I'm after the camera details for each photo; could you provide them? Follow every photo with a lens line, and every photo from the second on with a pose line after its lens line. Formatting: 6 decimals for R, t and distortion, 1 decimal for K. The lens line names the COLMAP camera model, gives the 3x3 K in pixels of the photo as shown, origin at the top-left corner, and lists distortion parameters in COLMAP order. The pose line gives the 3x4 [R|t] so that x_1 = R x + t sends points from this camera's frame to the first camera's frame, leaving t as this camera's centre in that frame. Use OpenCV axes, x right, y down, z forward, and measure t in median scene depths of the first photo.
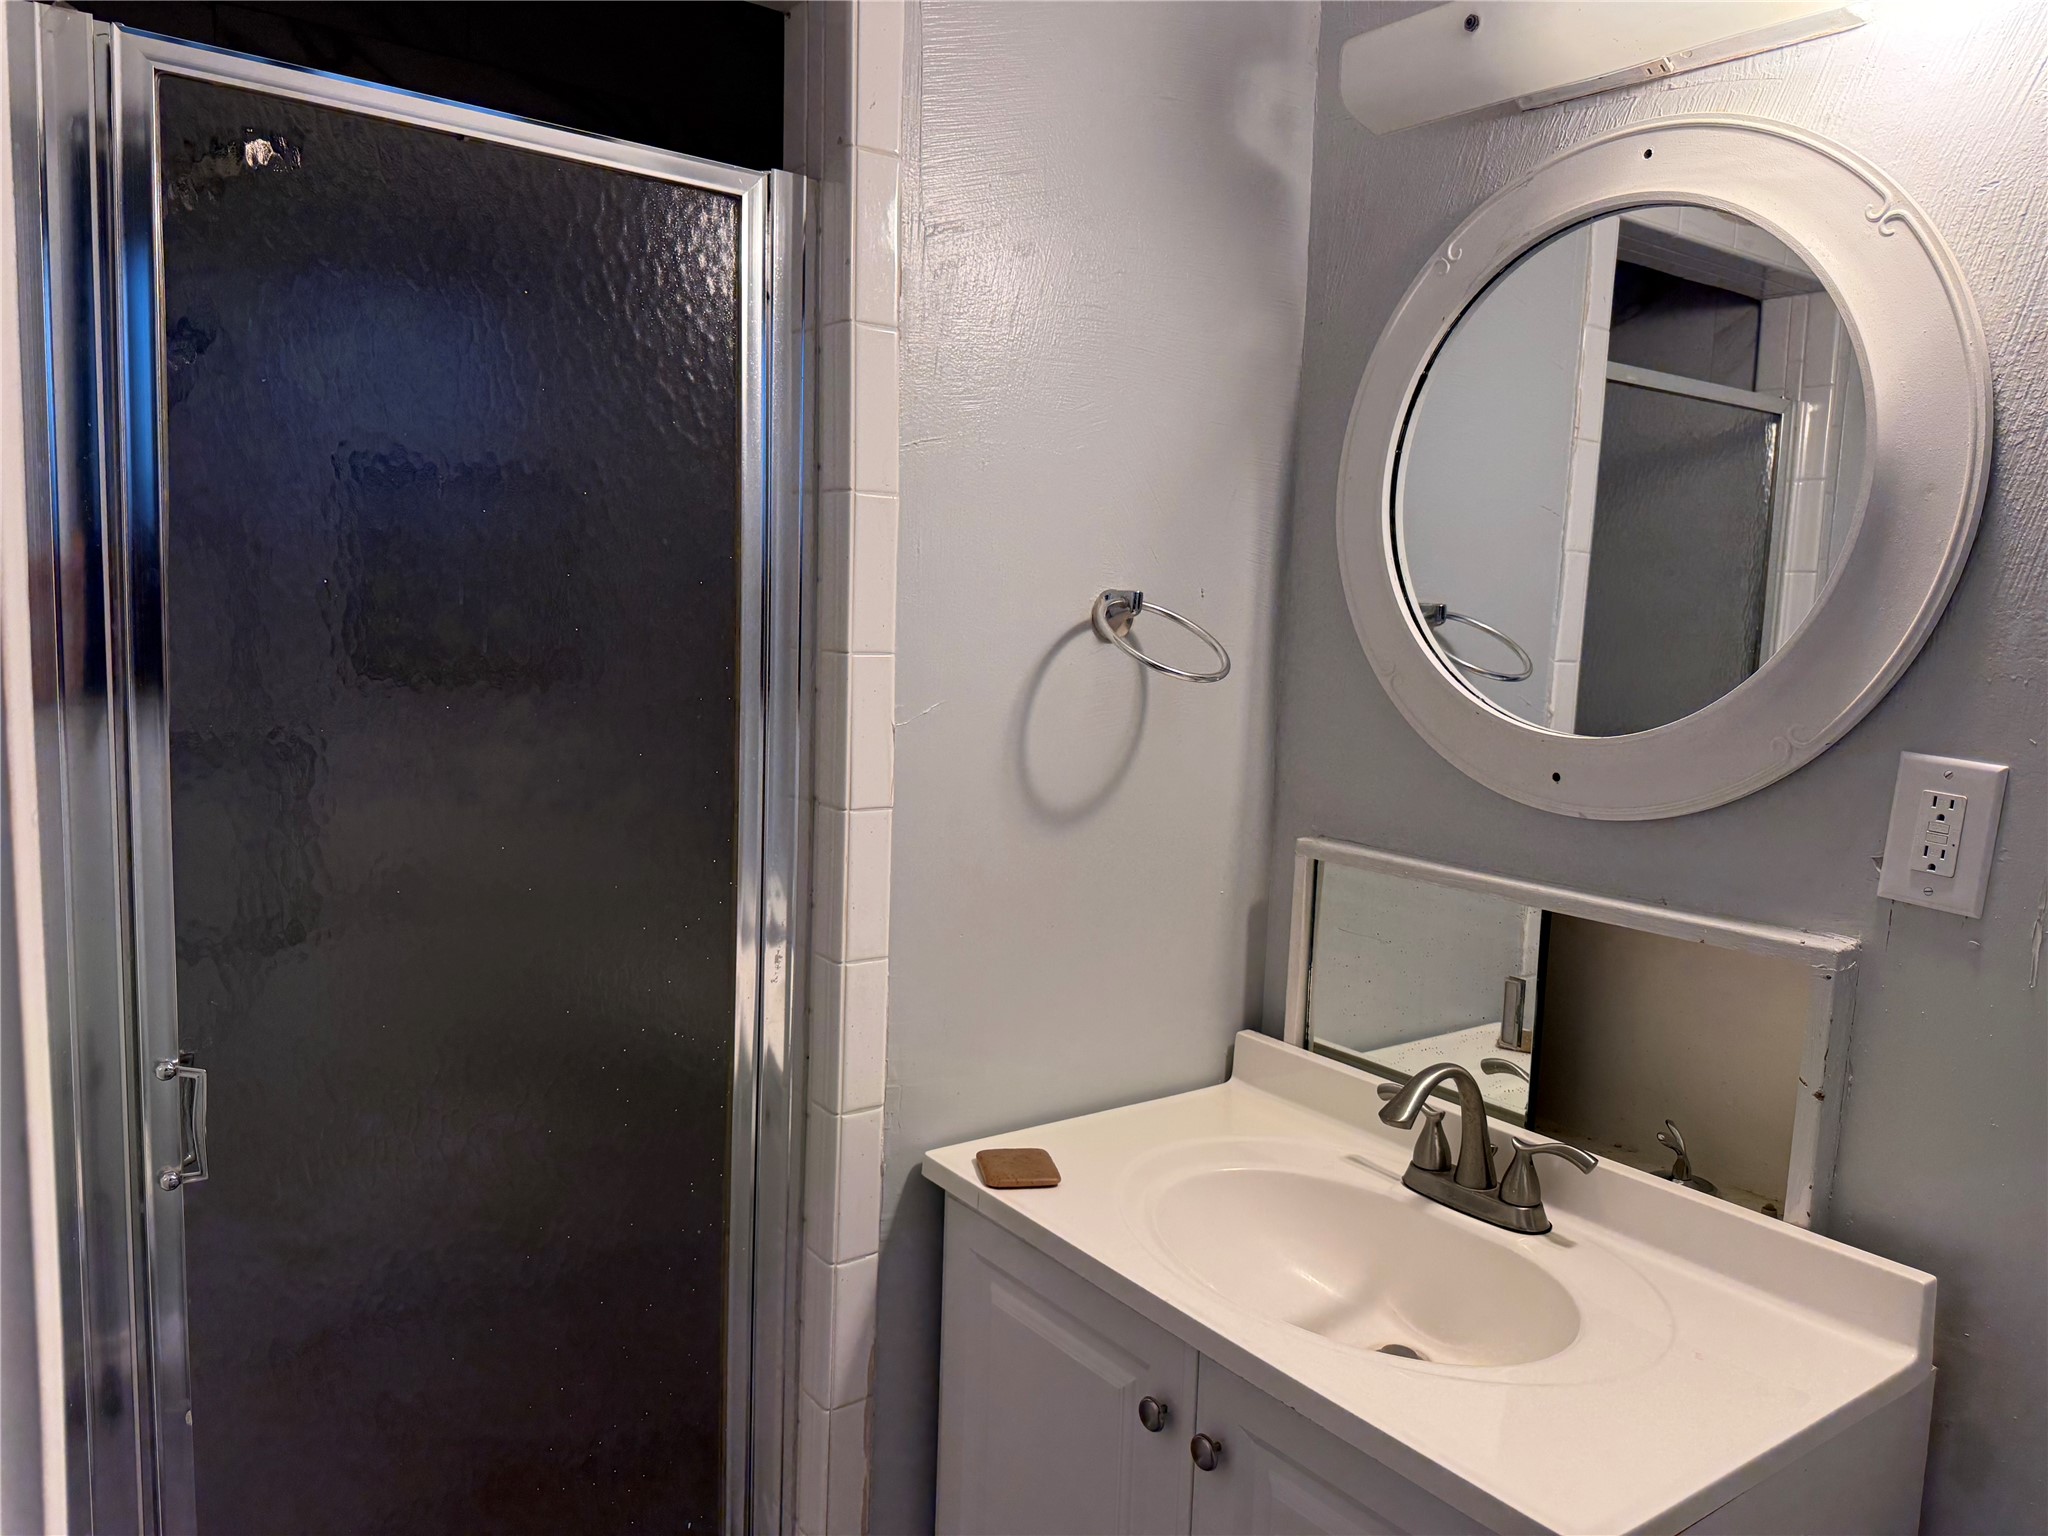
lens RADIAL K [[1448.5, 0, 1024.0], [0, 1448.5, 768.0], [0, 0, 1]] dist [0.101709, -0.130545]
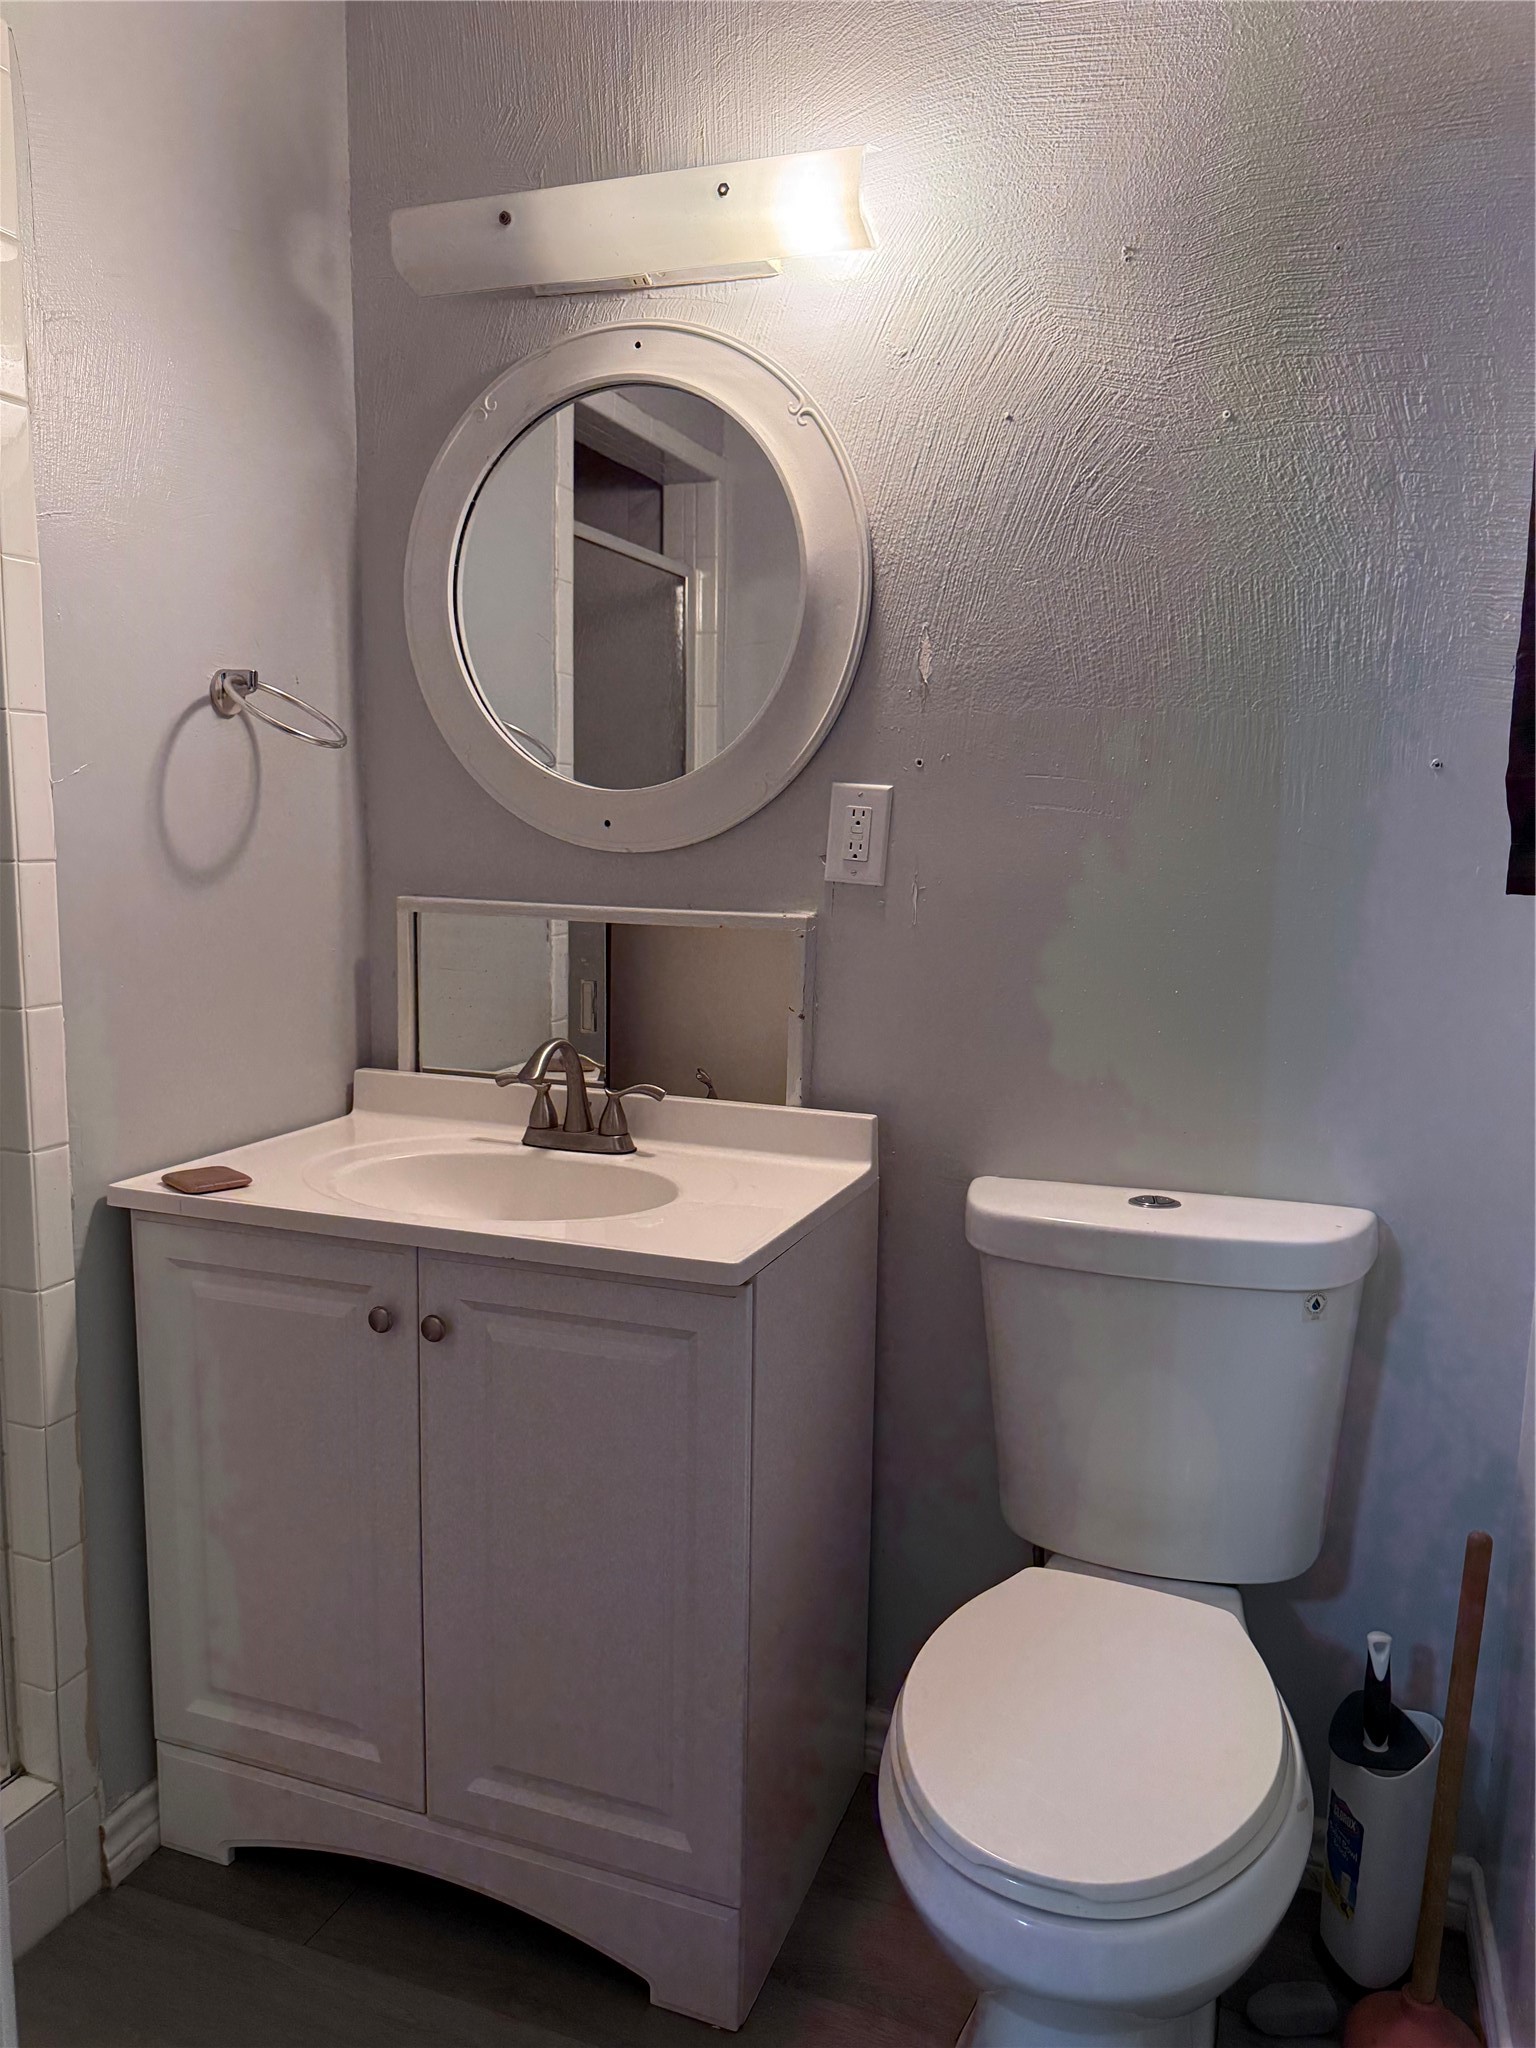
lens RADIAL K [[1441.3, 0, 768.0], [0, 1441.3, 1024.0], [0, 0, 1]] dist [0.059746, -0.105996]
pose [[0.841374, -0.097667, 0.531555, -0.225808], [0.071682, 0.995013, 0.069360, 0.108058], [-0.535679, -0.020255, 0.844179, -0.179540]]
